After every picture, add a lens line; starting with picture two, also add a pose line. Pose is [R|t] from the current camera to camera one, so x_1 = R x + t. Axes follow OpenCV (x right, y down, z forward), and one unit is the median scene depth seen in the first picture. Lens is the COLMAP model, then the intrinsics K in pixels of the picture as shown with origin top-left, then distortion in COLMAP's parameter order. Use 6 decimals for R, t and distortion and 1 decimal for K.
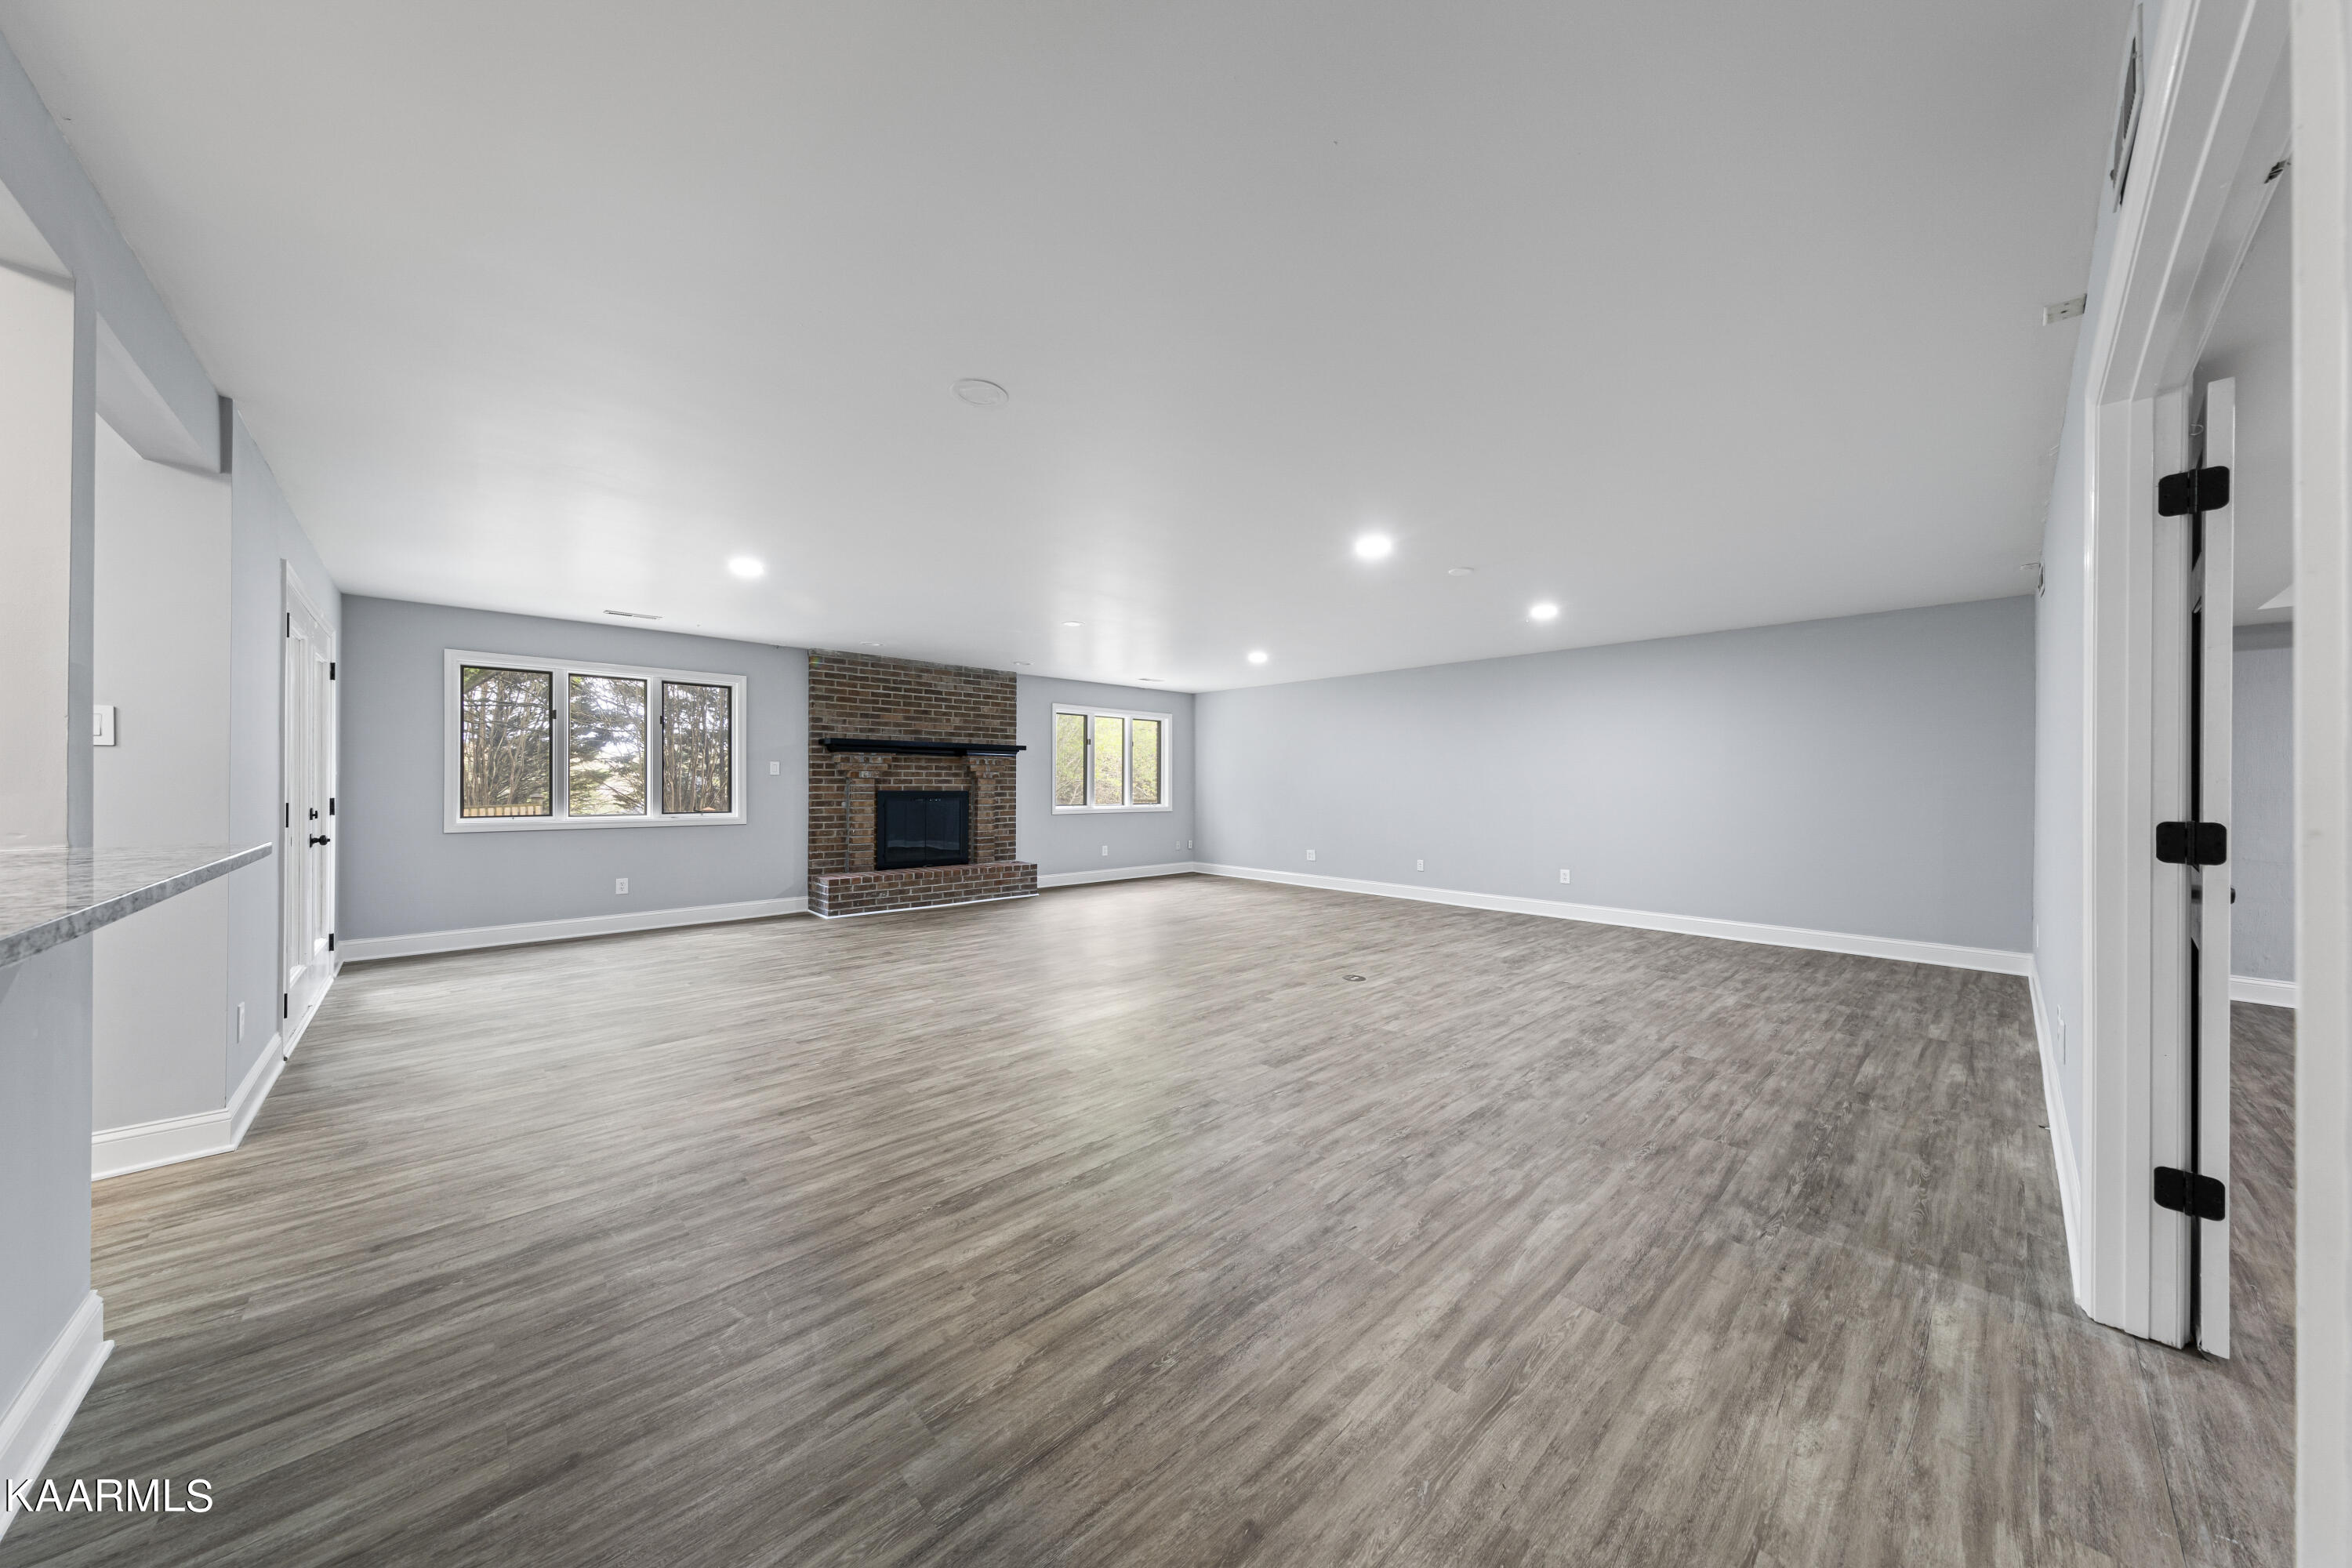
lens RADIAL K [[816.8, 0, 1171.3], [0, 816.8, 786.2], [0, 0, 1]] dist [0.008561, -0.000195]
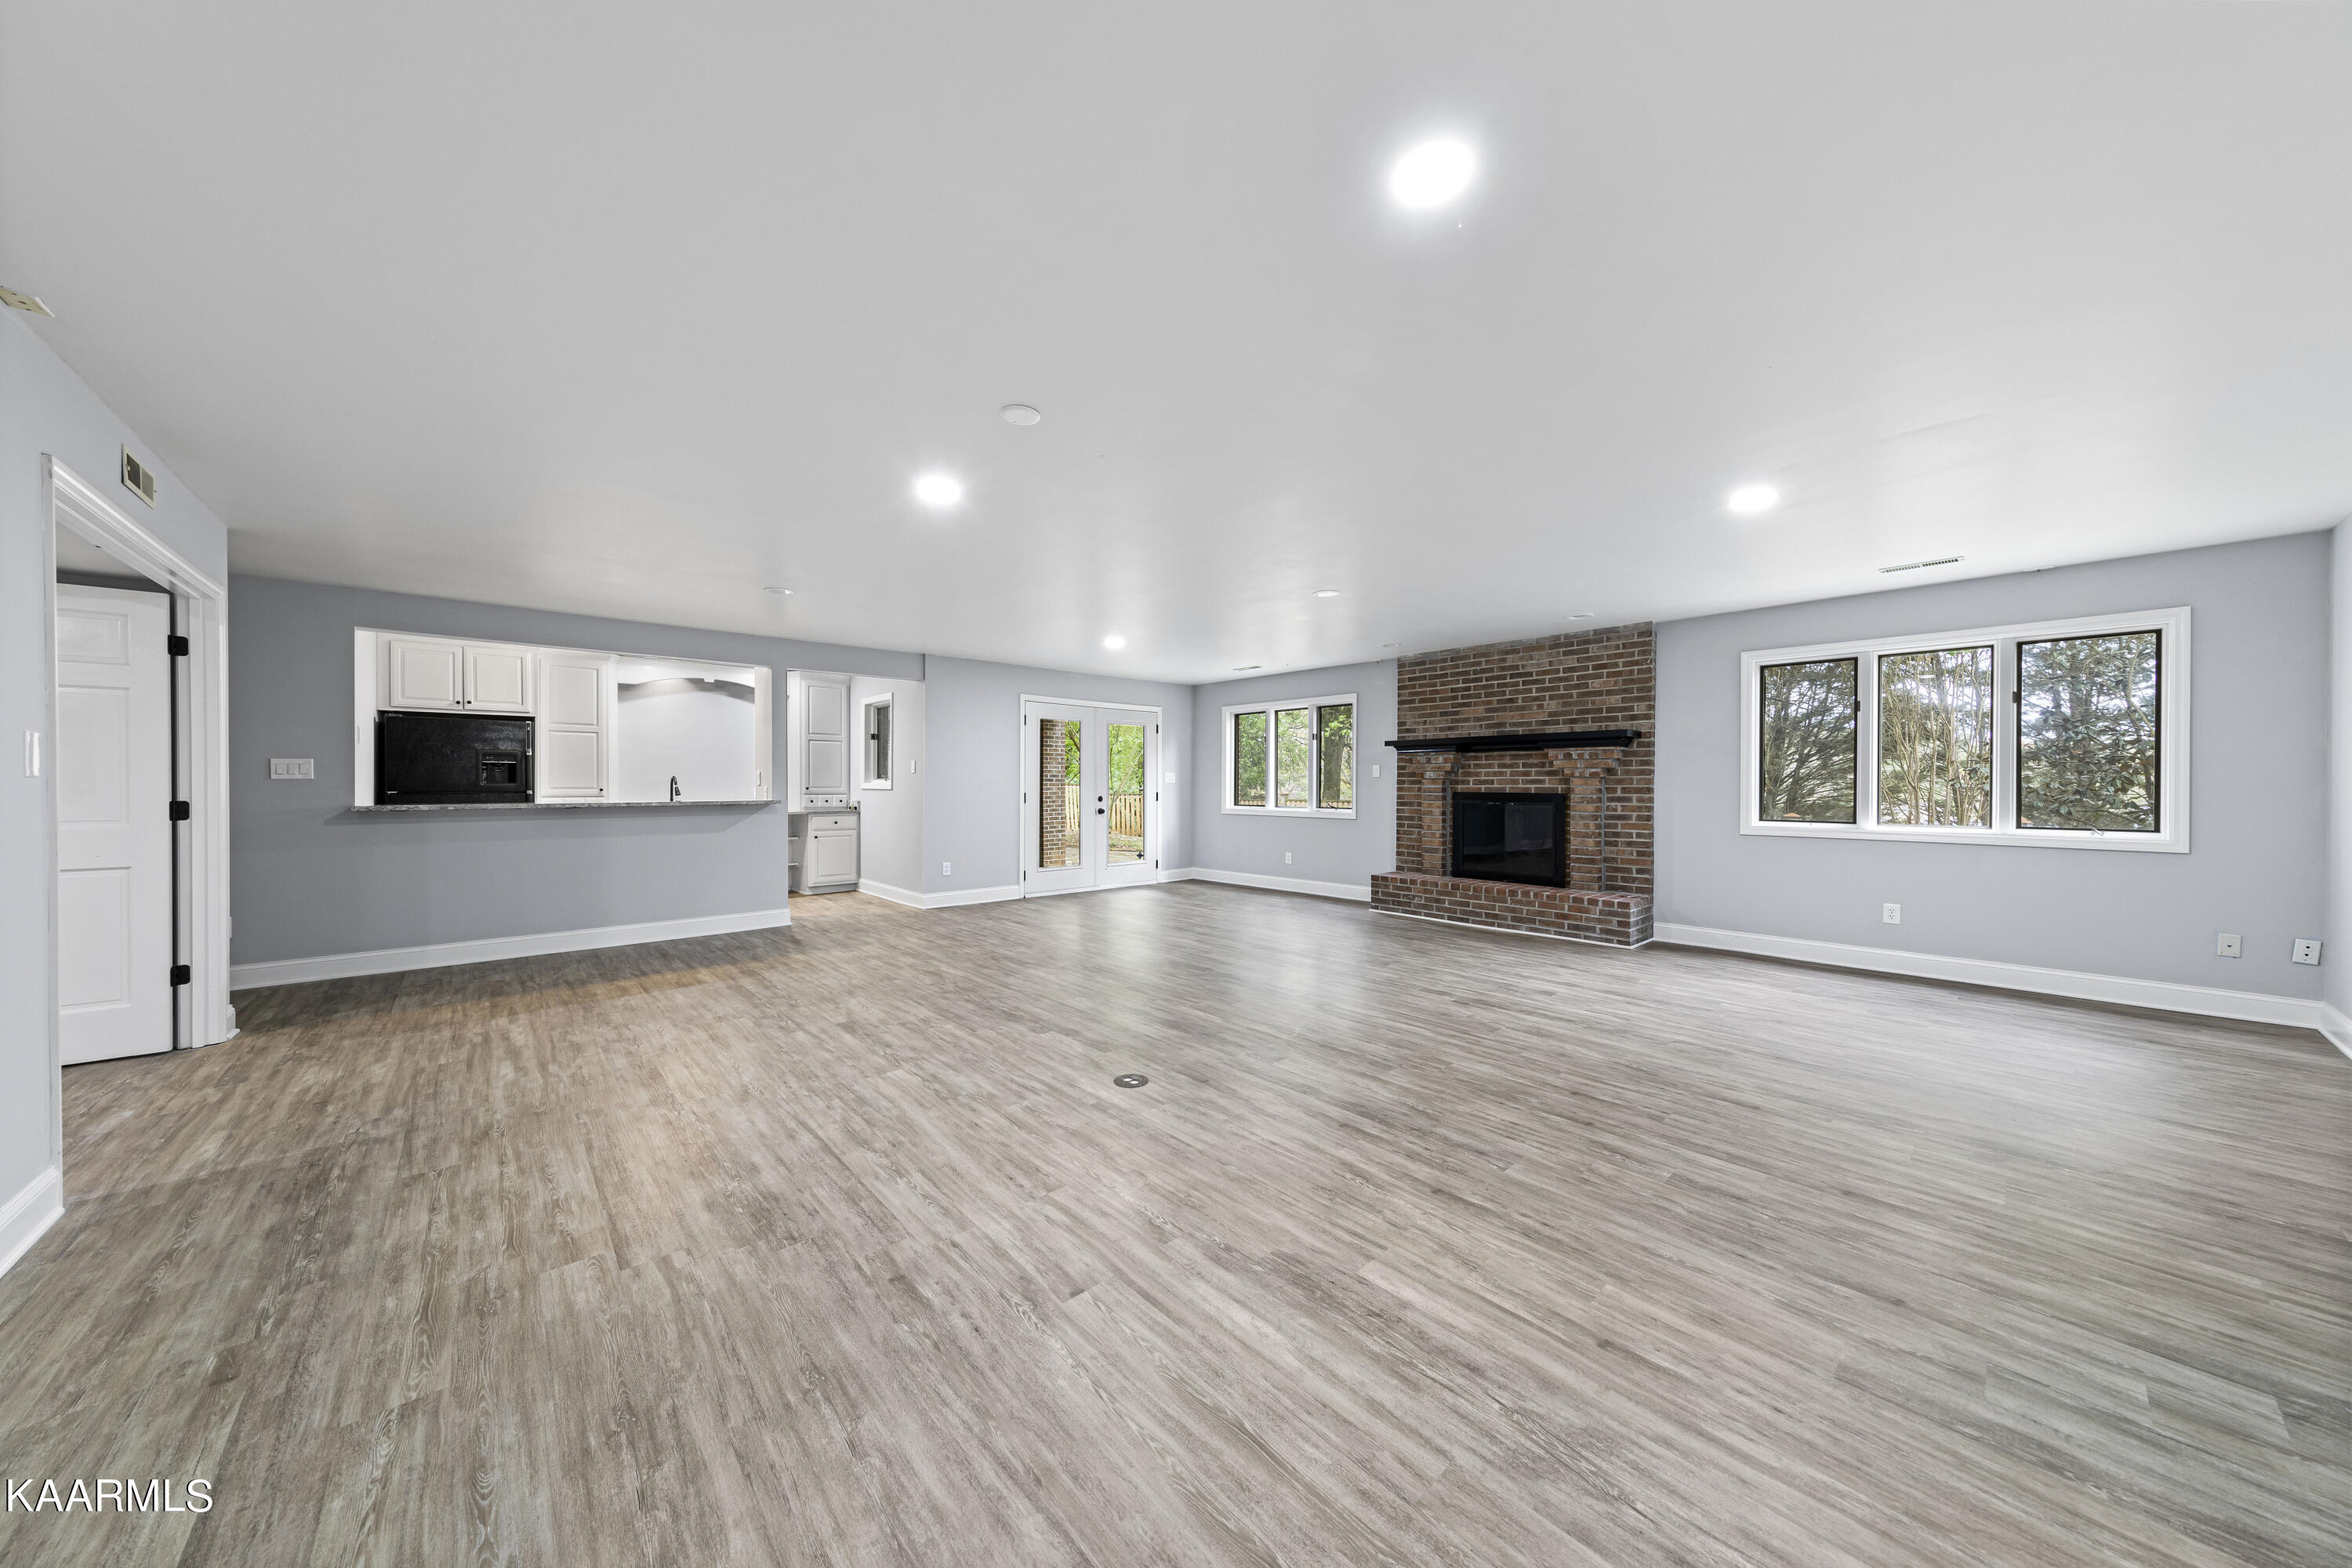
lens RADIAL K [[816.8, 0, 1171.6], [0, 816.8, 785.9], [0, 0, 1]] dist [0.008561, -0.000195]
pose [[-0.078195, 0.000110, -0.996938, 1.130850], [-0.003585, 0.999993, 0.000391, -0.001350], [0.996932, 0.003605, -0.078195, 1.405128]]
